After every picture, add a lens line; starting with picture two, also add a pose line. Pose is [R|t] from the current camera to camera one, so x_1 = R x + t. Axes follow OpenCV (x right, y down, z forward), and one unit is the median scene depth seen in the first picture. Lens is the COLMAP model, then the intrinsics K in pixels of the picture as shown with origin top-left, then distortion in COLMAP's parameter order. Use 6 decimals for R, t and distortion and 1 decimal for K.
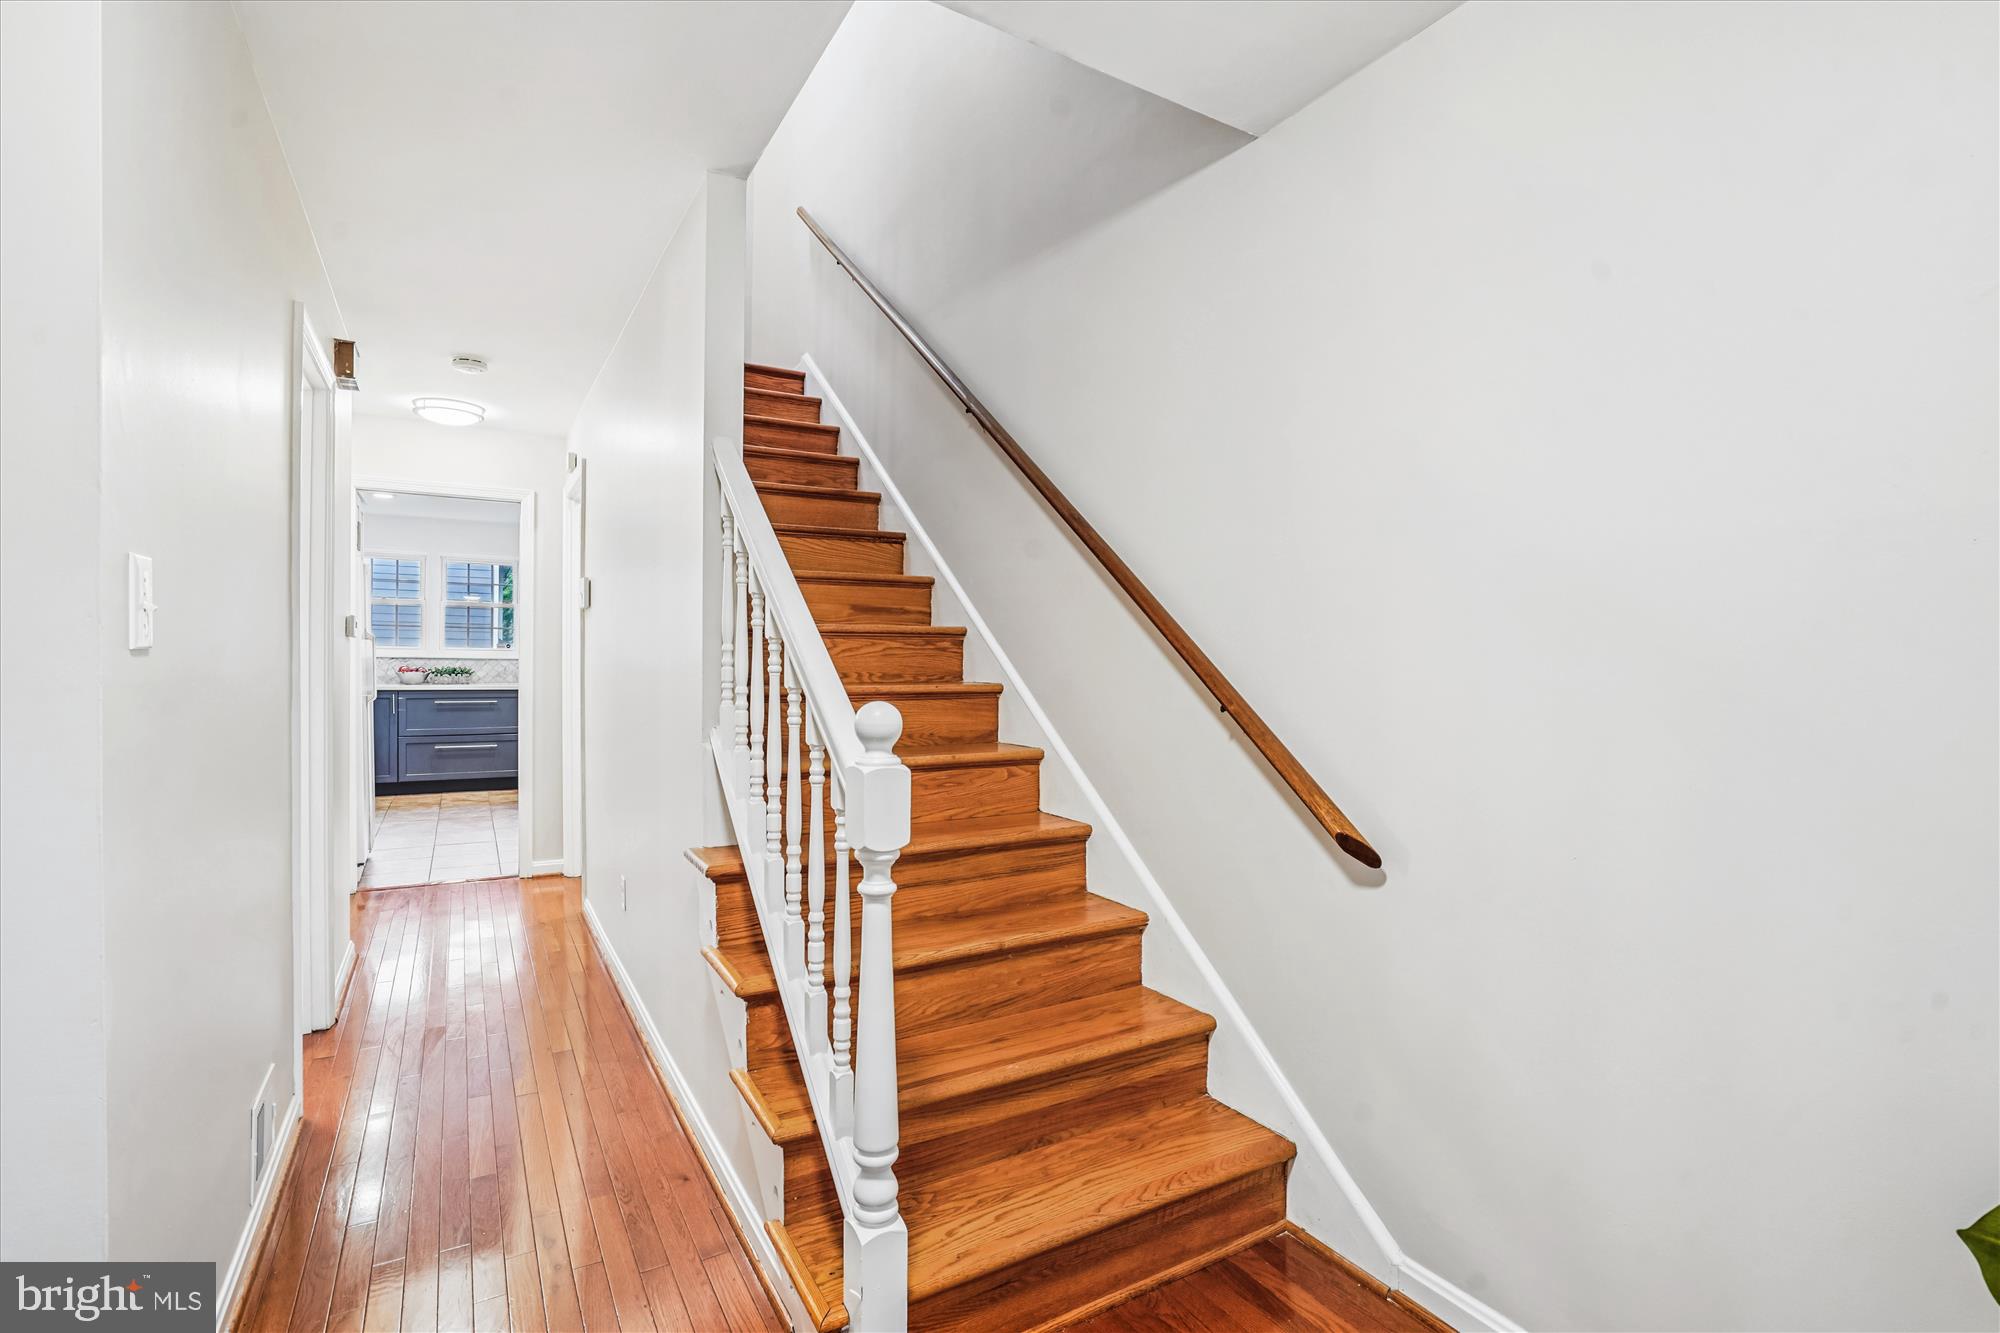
lens RADIAL K [[927.1, 0, 989.6], [0, 927.1, 667.0], [0, 0, 1]] dist [-0.027770, 0.010673]
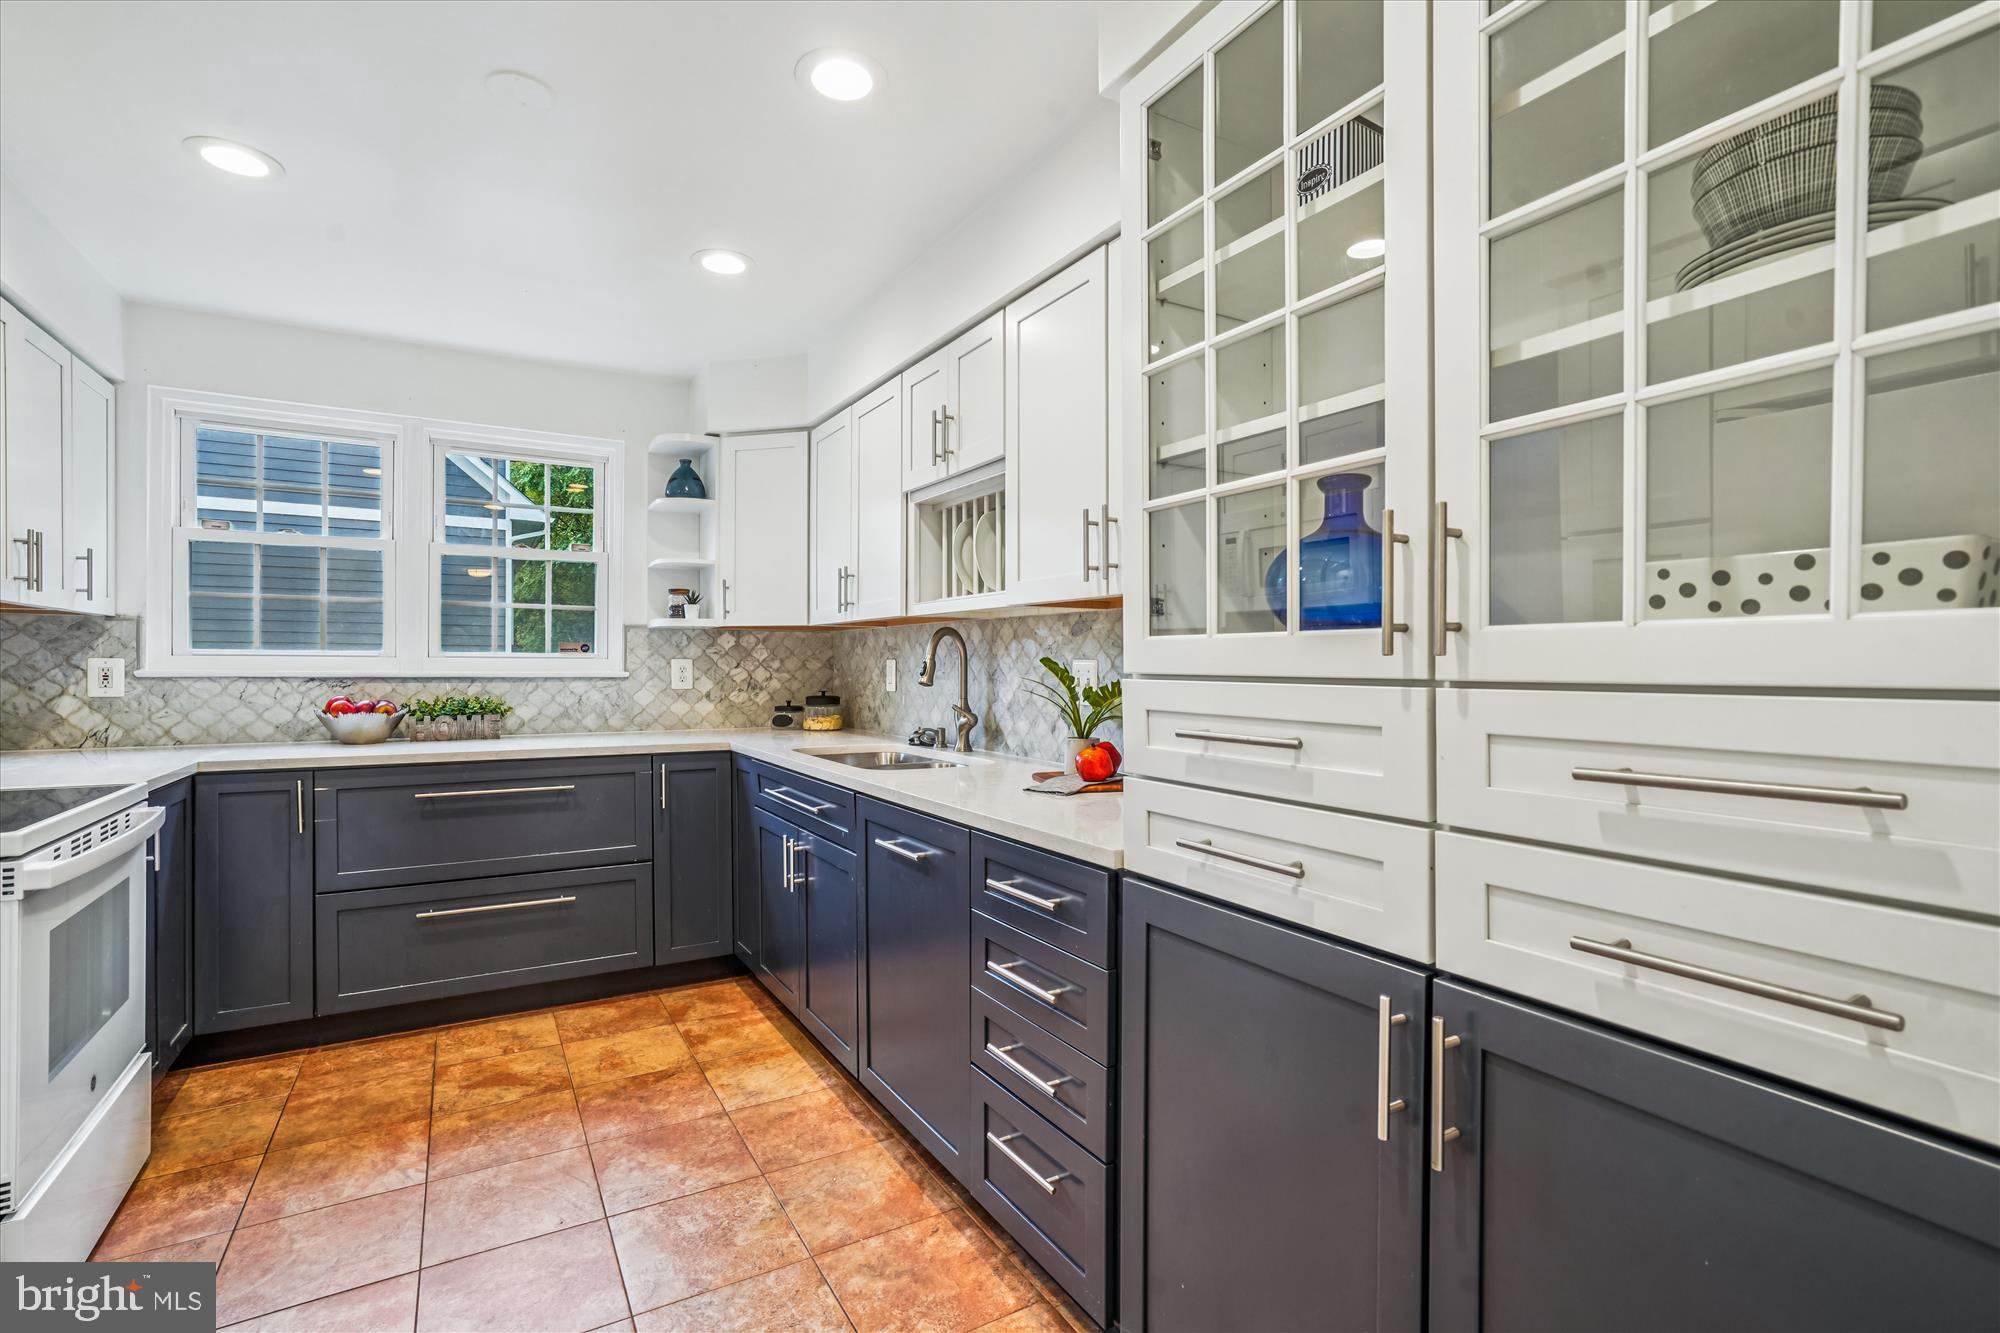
lens RADIAL K [[927.1, 0, 1014.1], [0, 927.1, 670.1], [0, 0, 1]] dist [-0.027770, 0.010673]
pose [[0.999703, -0.008711, 0.022756, -0.341856], [0.008809, 0.999952, -0.004184, -0.009081], [-0.022718, 0.004383, 0.999732, 0.576741]]
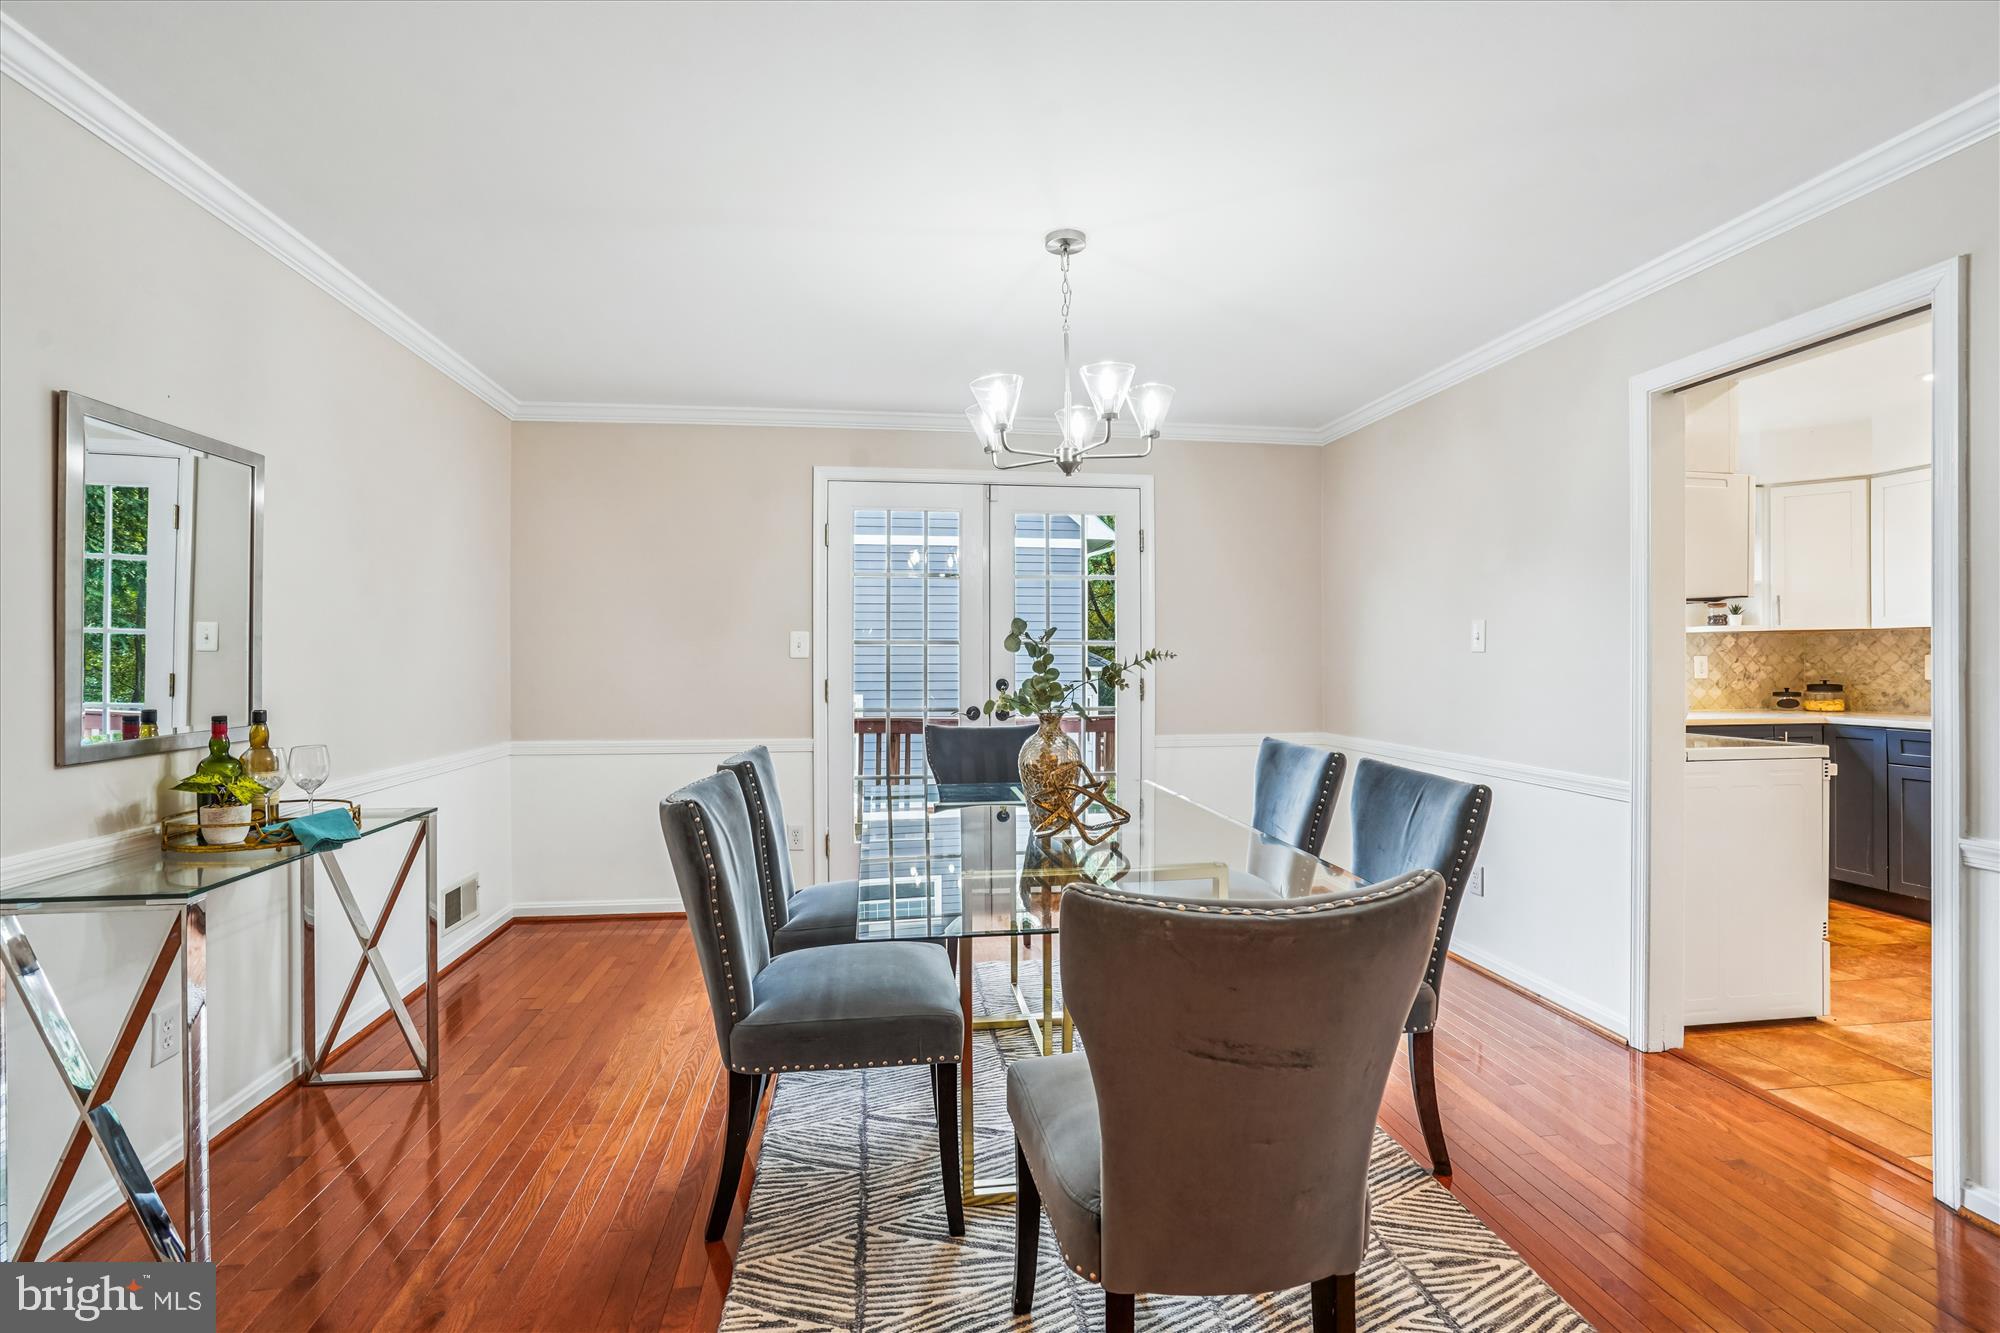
lens RADIAL K [[927.1, 0, 1006.5], [0, 927.1, 661.4], [0, 0, 1]] dist [-0.027770, 0.010673]
pose [[0.928360, -0.014242, -0.371409, -0.718682], [0.009867, 0.999858, -0.013676, -0.010708], [0.371551, 0.009031, 0.928369, 0.295595]]
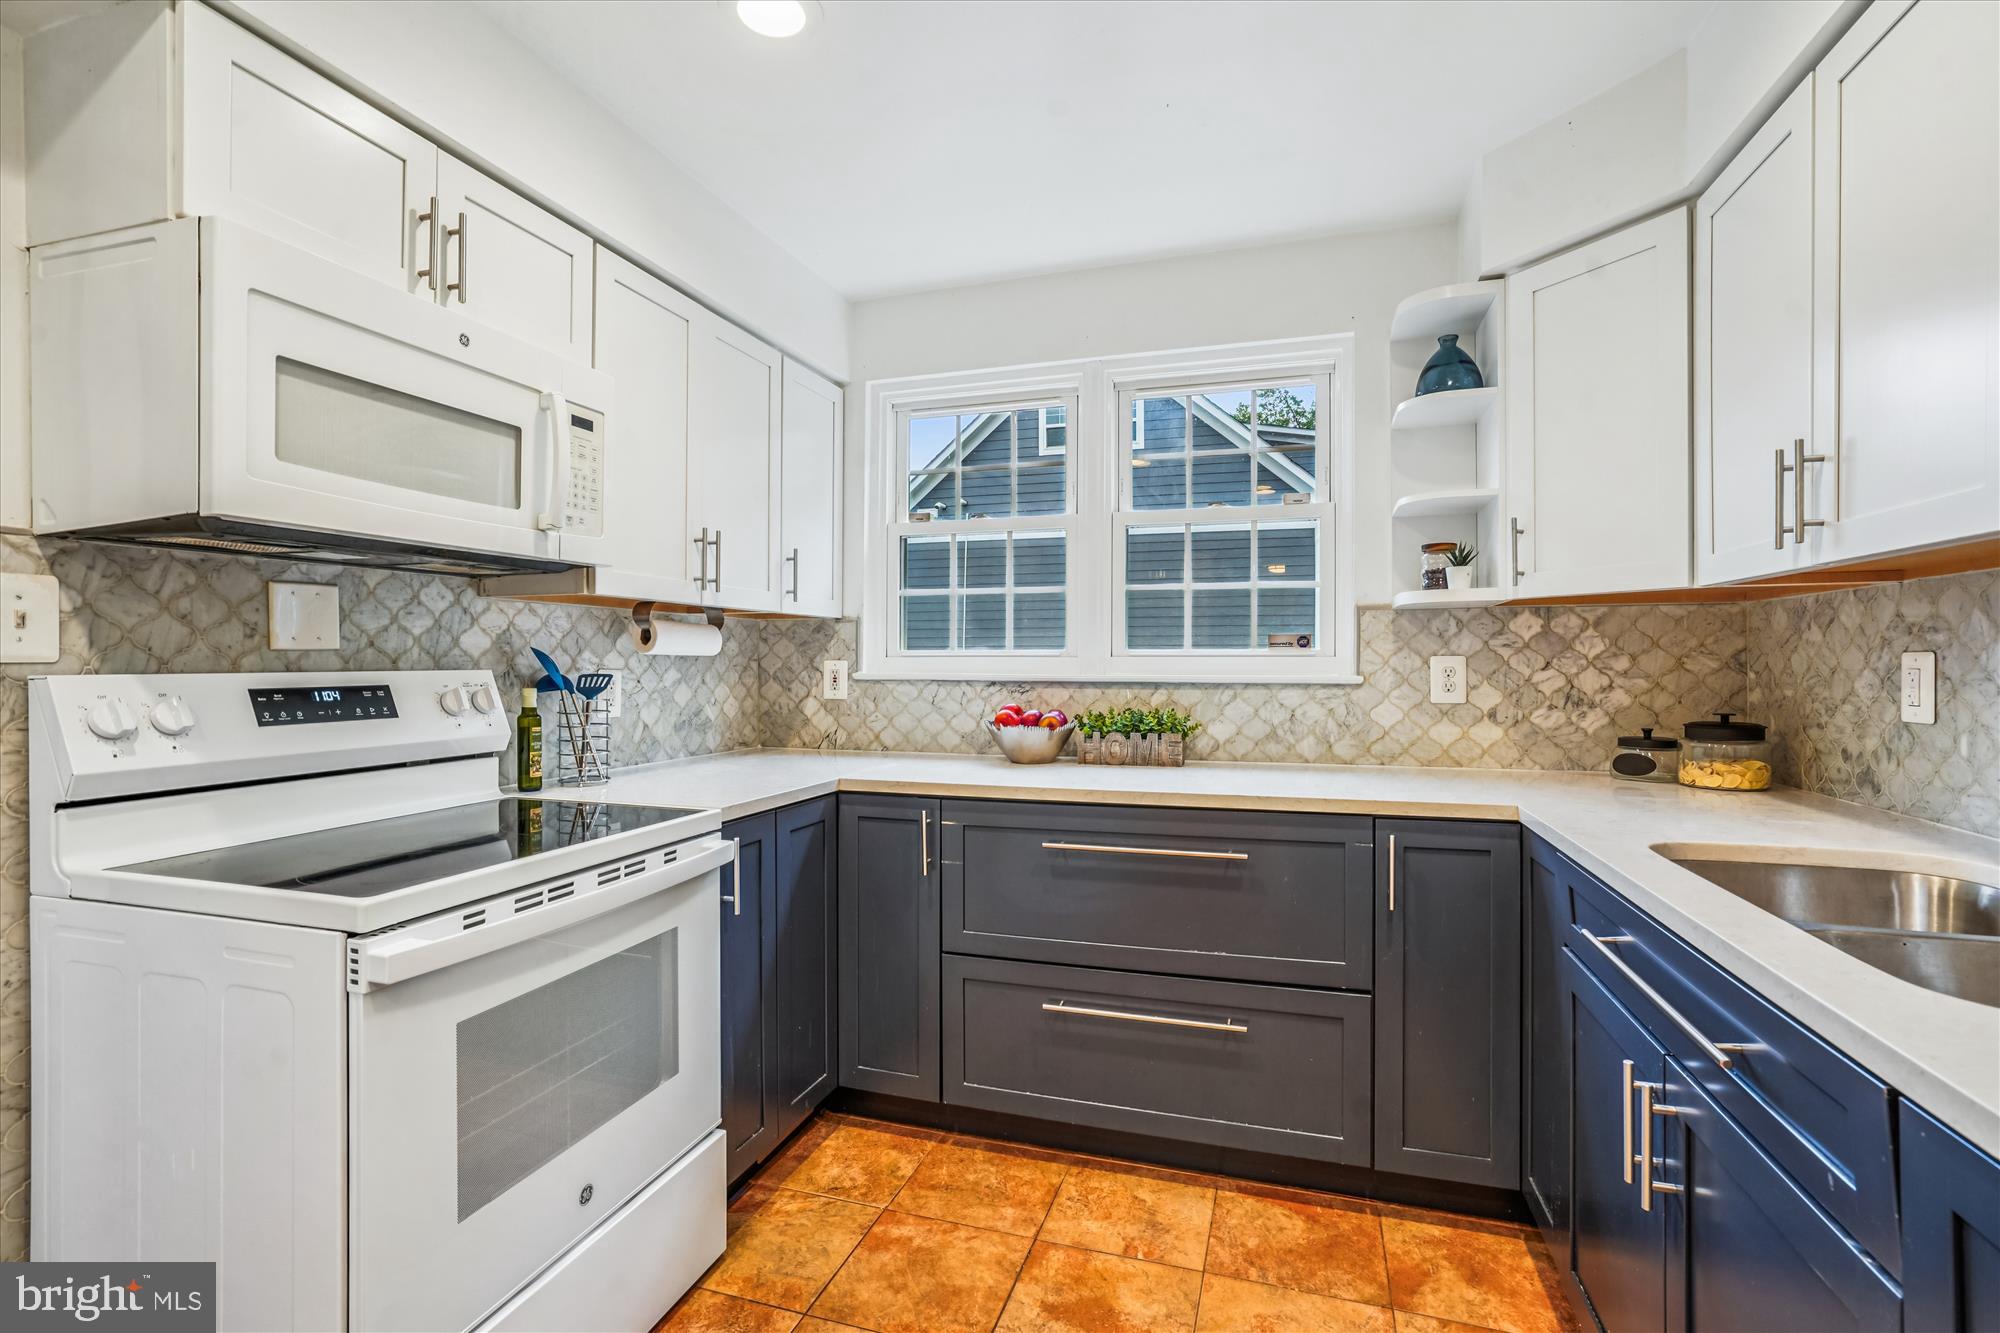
lens RADIAL K [[927.1, 0, 982.0], [0, 927.1, 672.7], [0, 0, 1]] dist [-0.027770, 0.010673]
pose [[0.661382, -0.005522, -0.750029, -0.377984], [0.002251, 0.999983, -0.005377, -0.011642], [0.750046, 0.001868, 0.661383, 0.747641]]
